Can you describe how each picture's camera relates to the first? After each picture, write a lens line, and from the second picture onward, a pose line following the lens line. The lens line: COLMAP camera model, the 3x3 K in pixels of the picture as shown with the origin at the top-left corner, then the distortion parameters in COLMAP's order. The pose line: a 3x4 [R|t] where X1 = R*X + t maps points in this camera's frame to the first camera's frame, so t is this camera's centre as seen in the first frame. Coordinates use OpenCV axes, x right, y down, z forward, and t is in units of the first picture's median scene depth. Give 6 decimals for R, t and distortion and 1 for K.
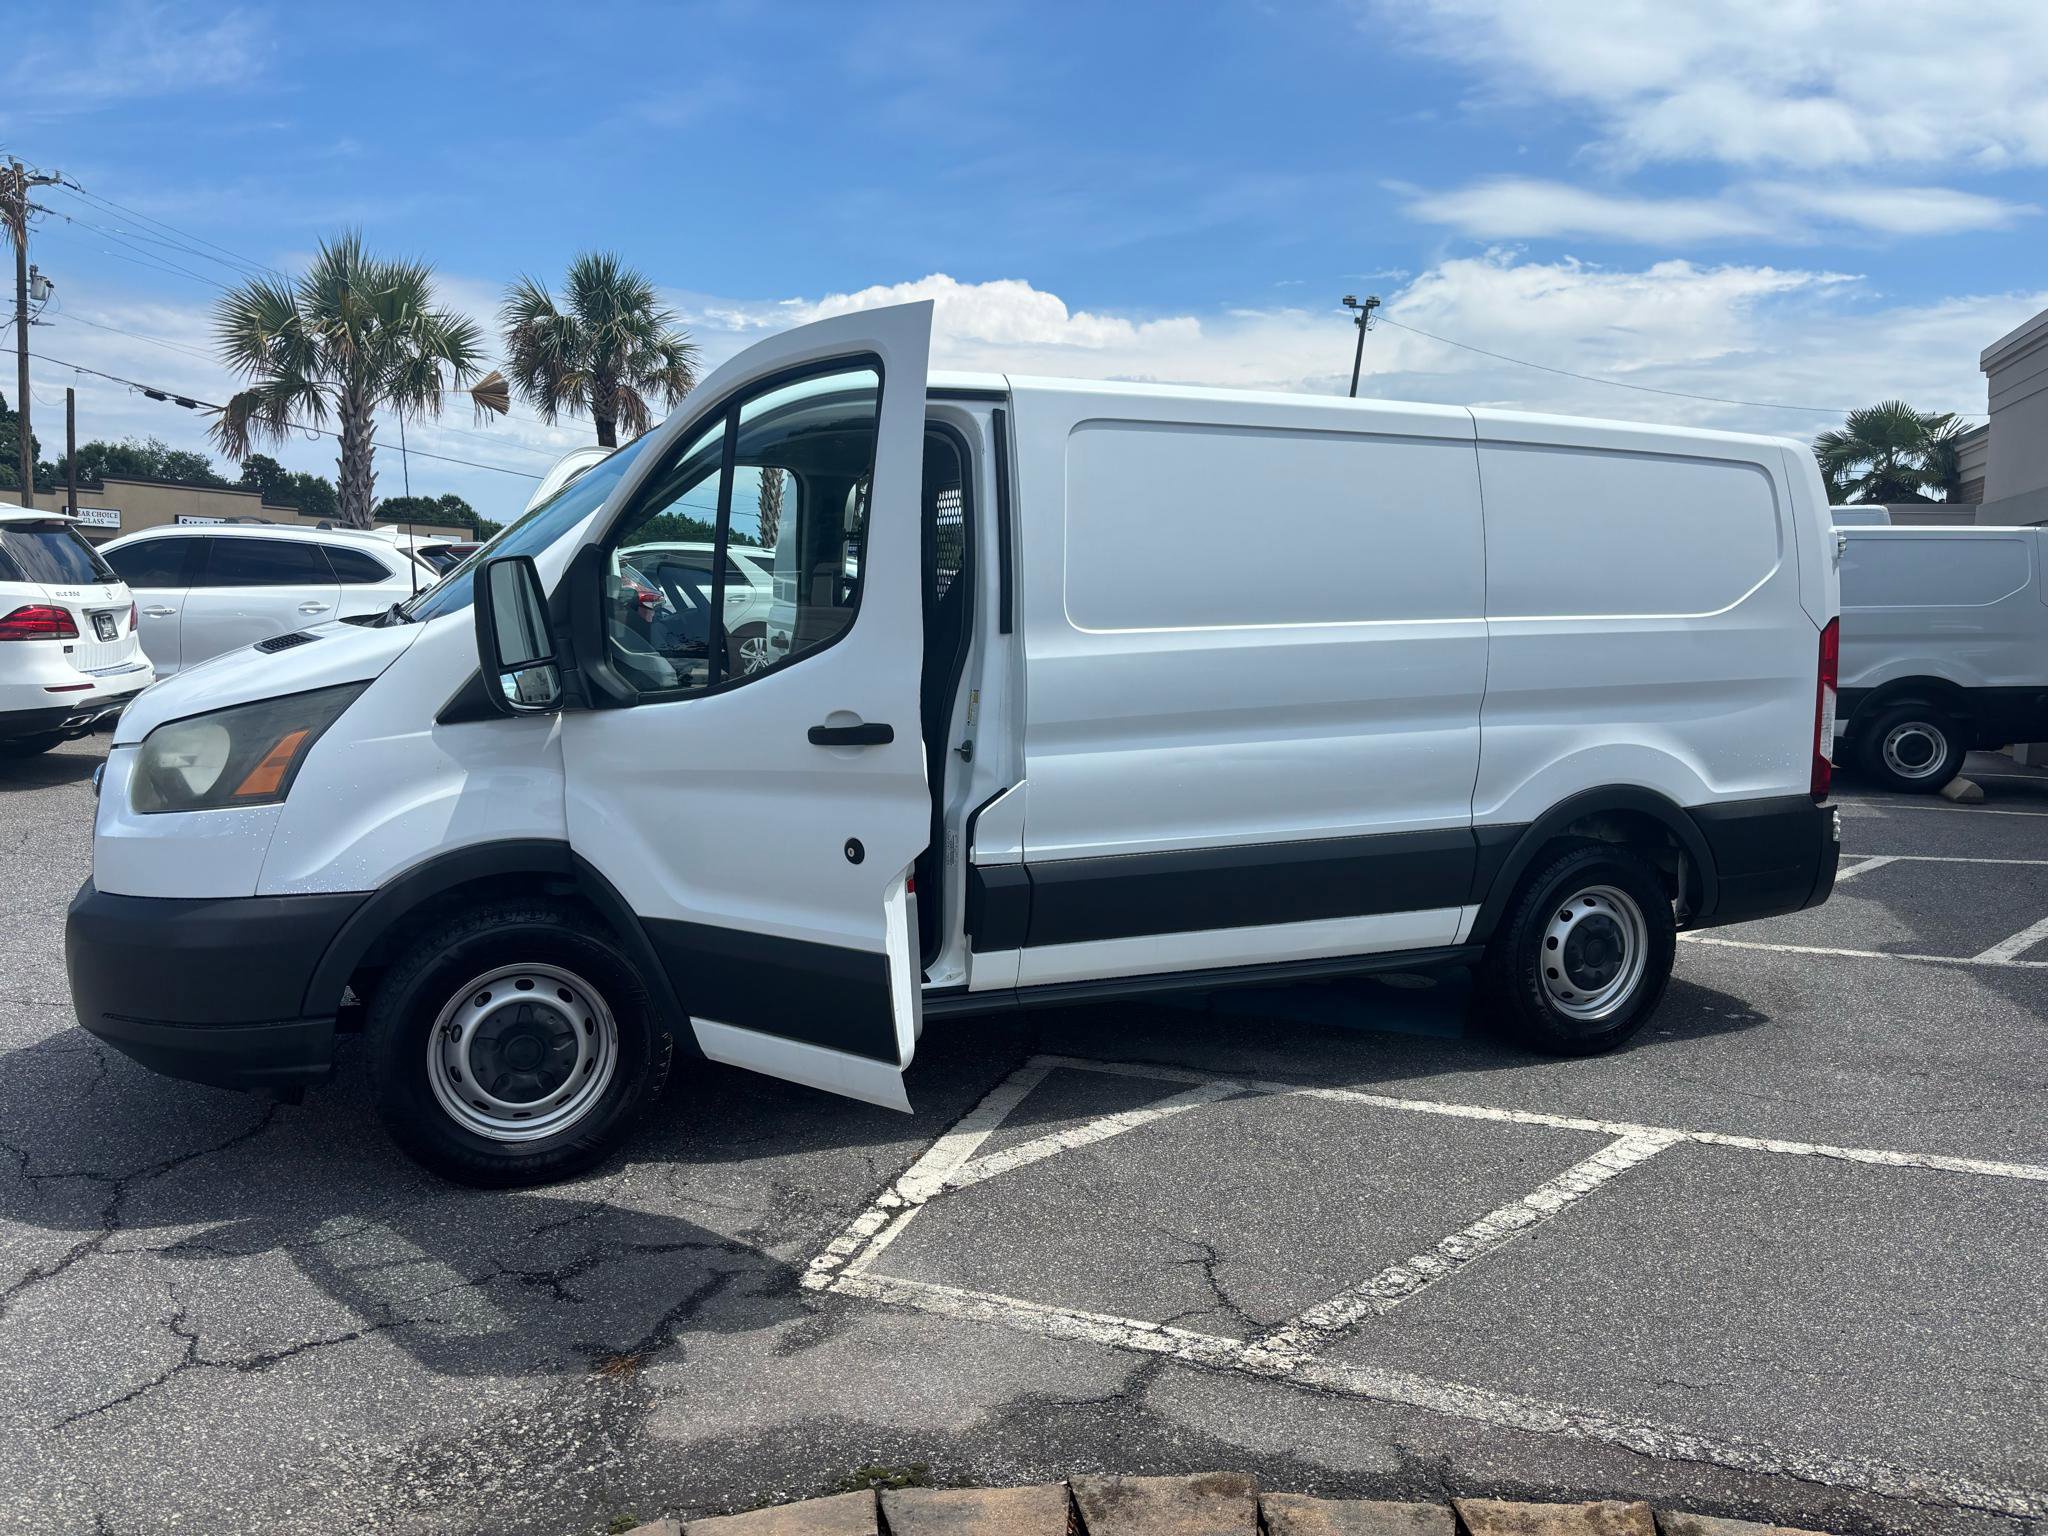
lens RADIAL K [[1550.3, 0, 1017.4], [0, 1550.3, 769.1], [0, 0, 1]] dist [0.033340, -0.041500]
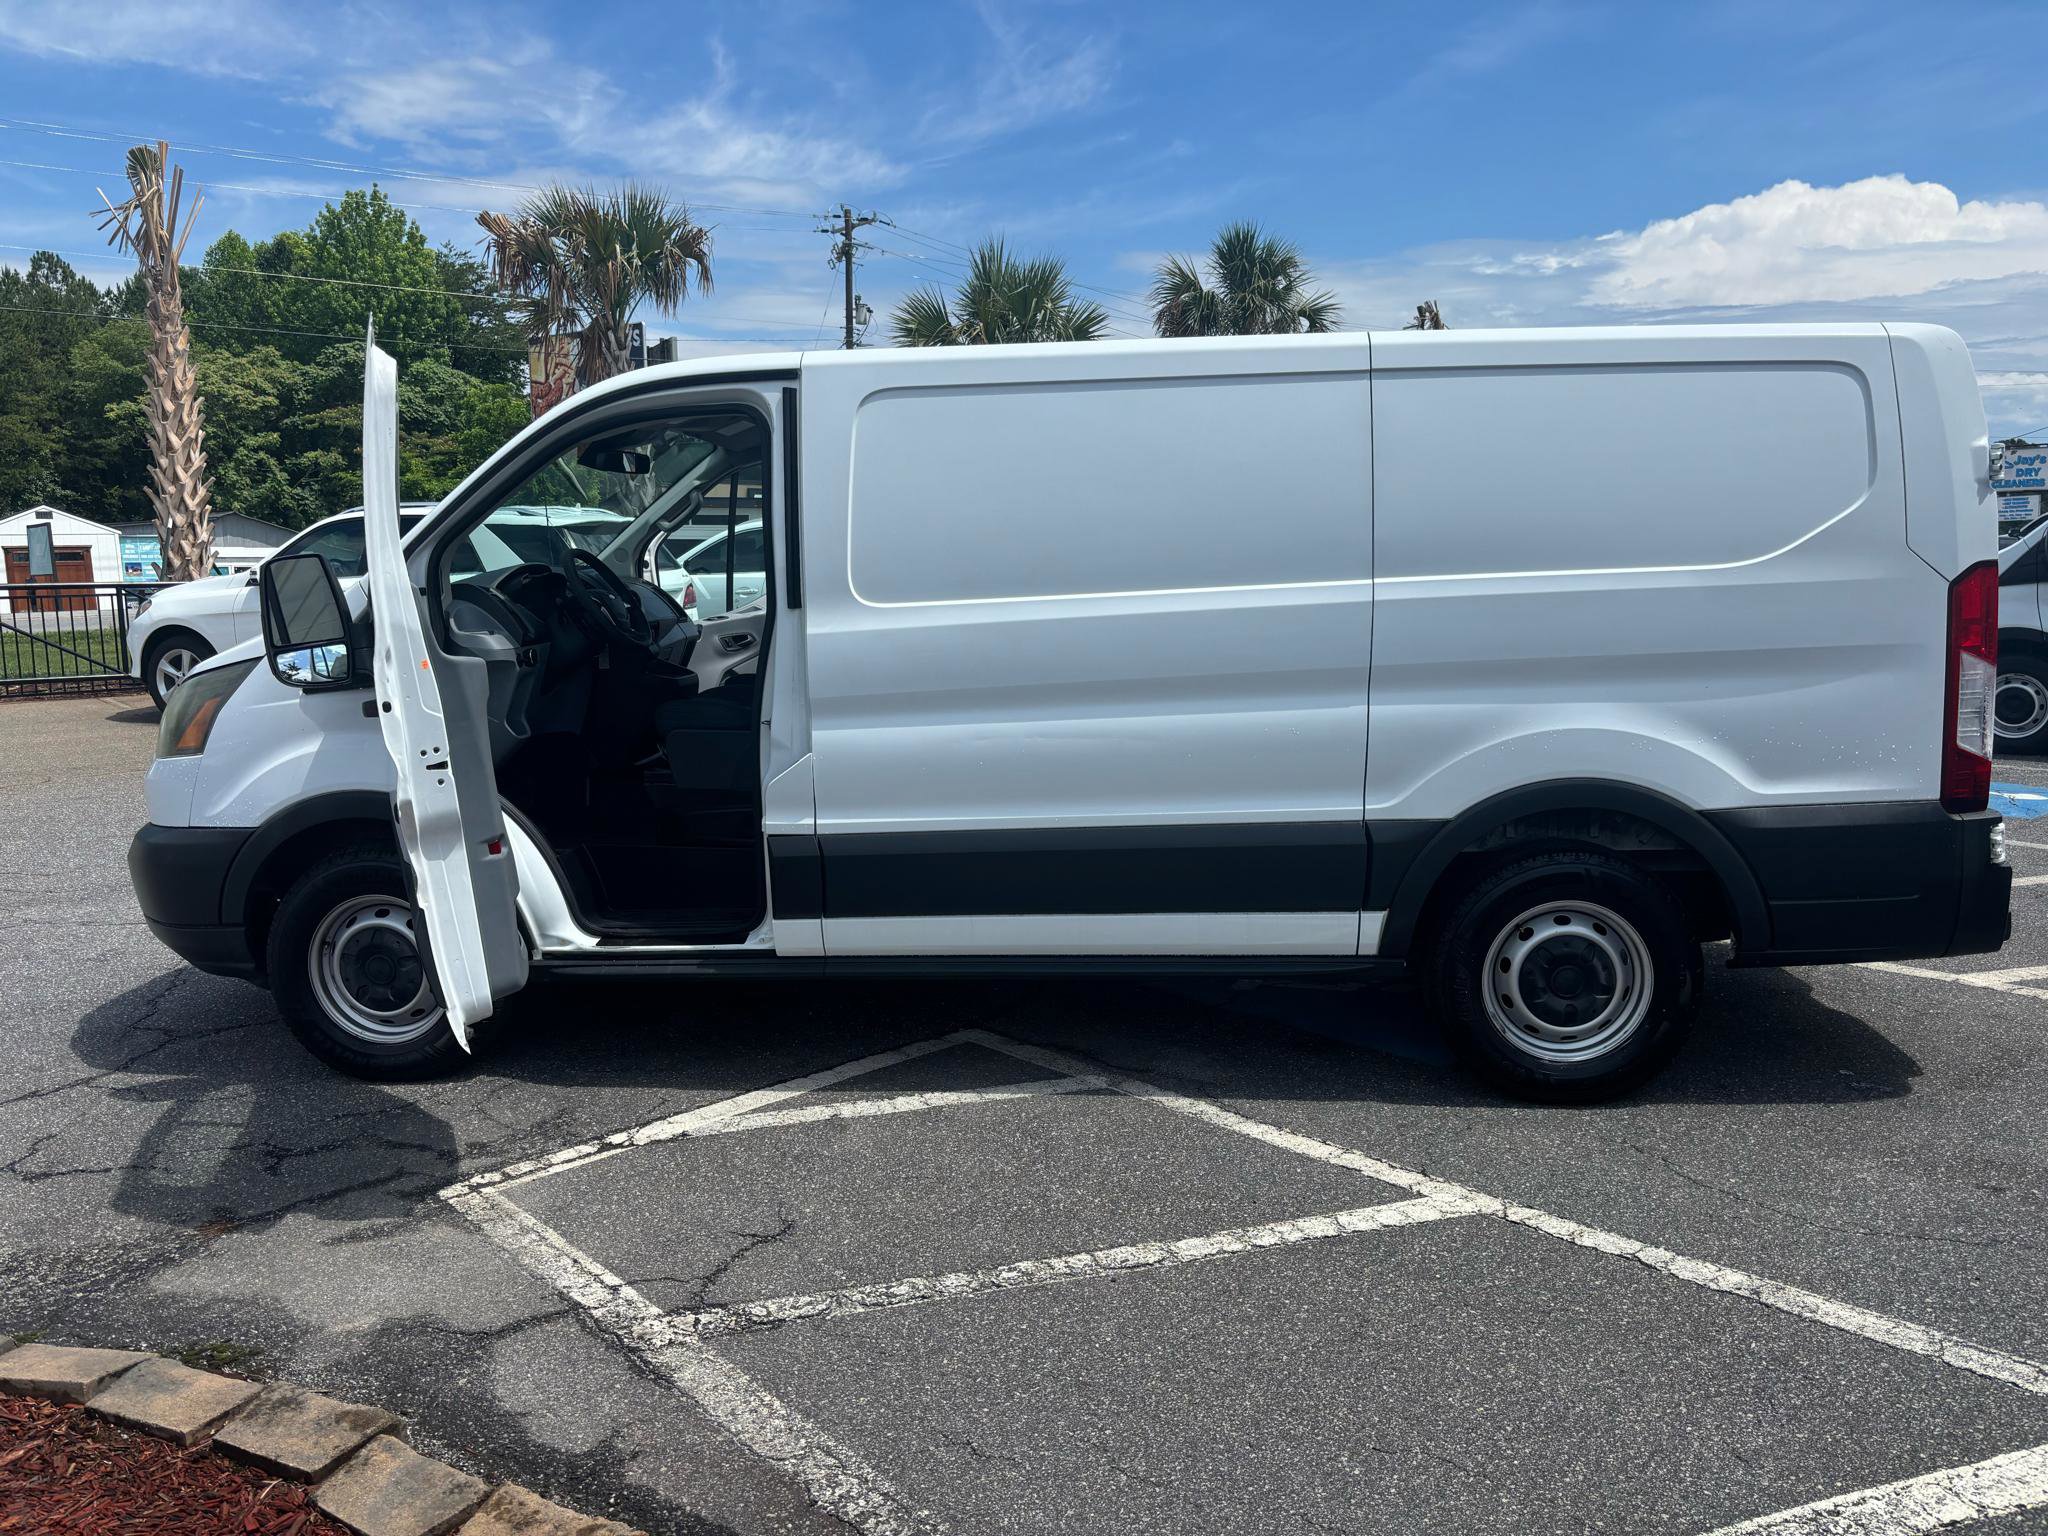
lens RADIAL K [[1550.3, 0, 1017.4], [0, 1550.3, 769.1], [0, 0, 1]] dist [0.033340, -0.041500]
pose [[0.877678, 0.032487, -0.478148, 0.615912], [-0.020480, 0.999331, 0.030305, -0.016029], [0.478812, -0.016806, 0.877756, 0.170541]]
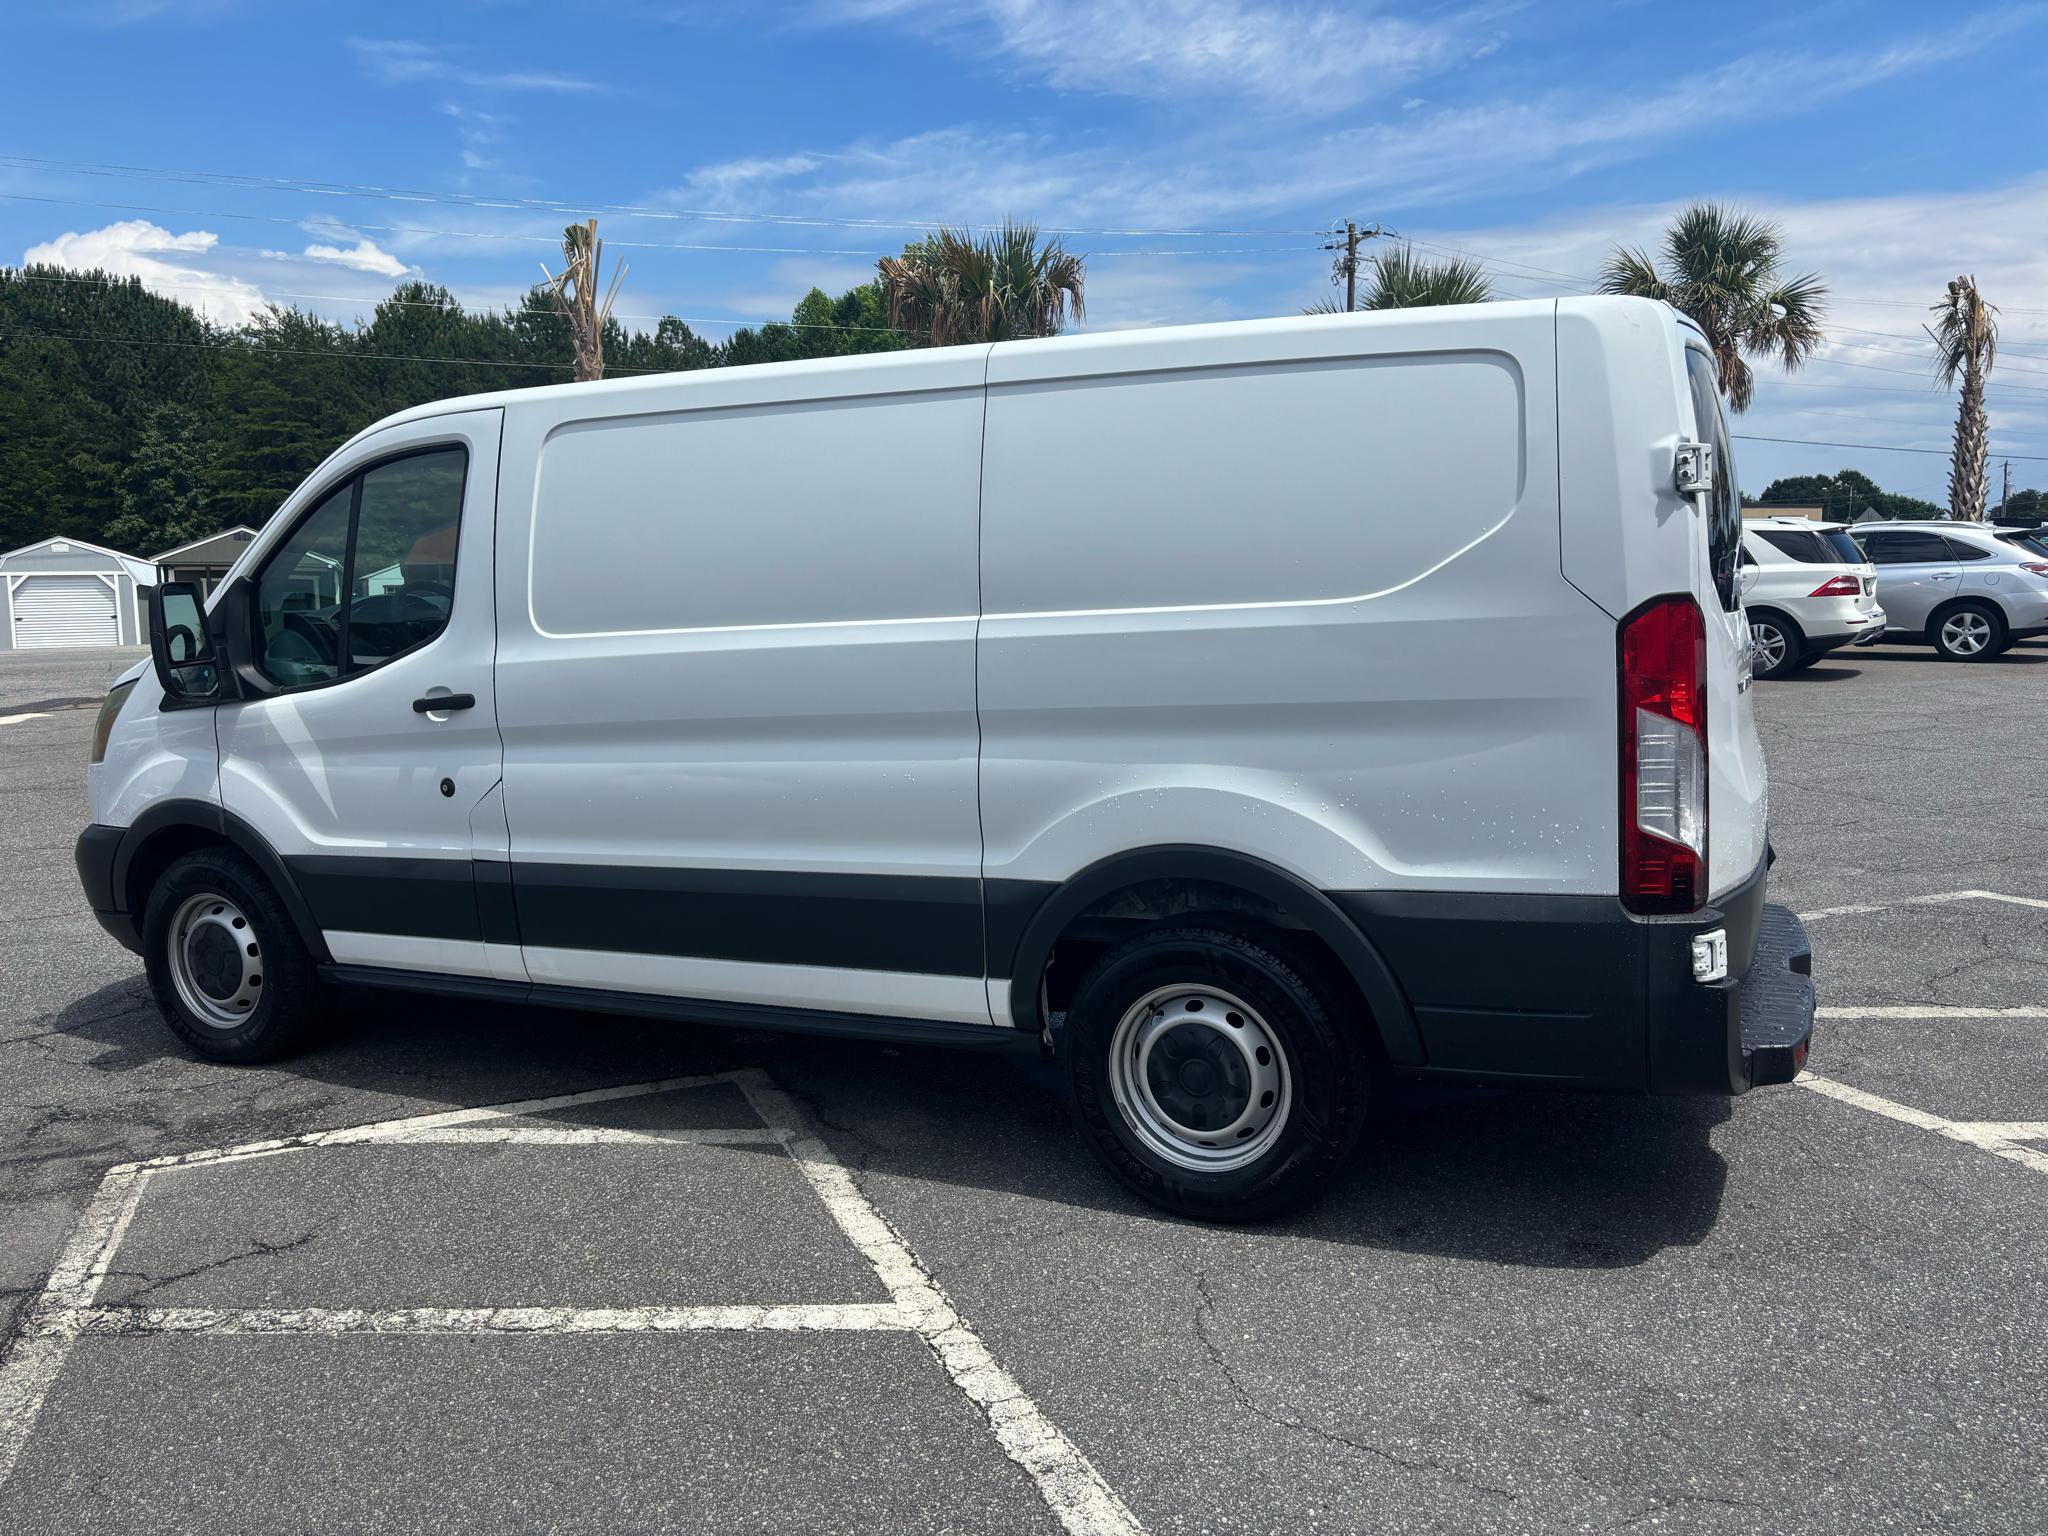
lens RADIAL K [[1550.3, 0, 1017.4], [0, 1550.3, 769.1], [0, 0, 1]] dist [0.033340, -0.041500]
pose [[0.669885, 0.054488, -0.740463, 1.016979], [-0.048484, 0.998385, 0.029605, -0.049449], [0.740880, 0.016068, 0.671445, 0.559398]]
